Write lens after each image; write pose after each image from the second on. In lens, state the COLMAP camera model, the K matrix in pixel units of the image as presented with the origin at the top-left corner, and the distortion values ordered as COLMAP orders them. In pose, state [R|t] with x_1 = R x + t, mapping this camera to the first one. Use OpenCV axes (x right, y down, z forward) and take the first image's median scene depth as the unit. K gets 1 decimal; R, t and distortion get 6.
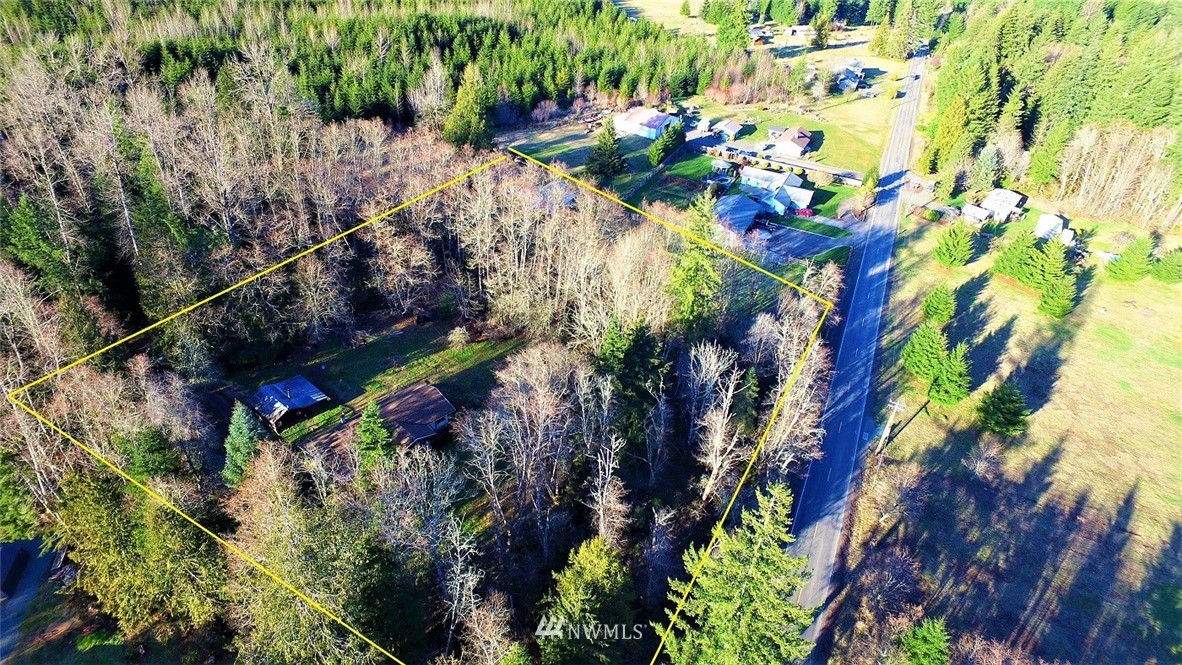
lens RADIAL K [[799.0, 0, 593.1], [0, 799.0, 335.0], [0, 0, 1]] dist [-0.132885, 0.104682]
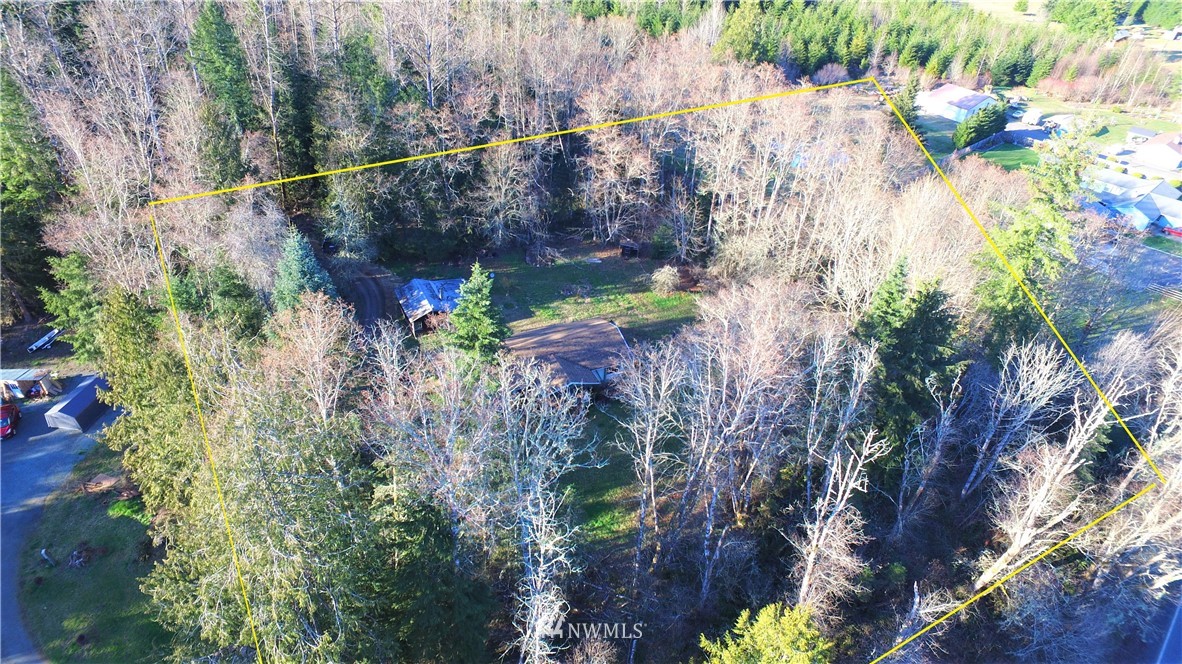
lens RADIAL K [[710.1, 0, 556.3], [0, 710.1, 324.7], [0, 0, 1]] dist [-0.121214, 0.079460]
pose [[0.910211, 0.214366, -0.354348, -0.012614], [-0.229426, 0.973326, -0.000504, 0.072178], [0.344788, 0.081755, 0.935114, 0.326326]]
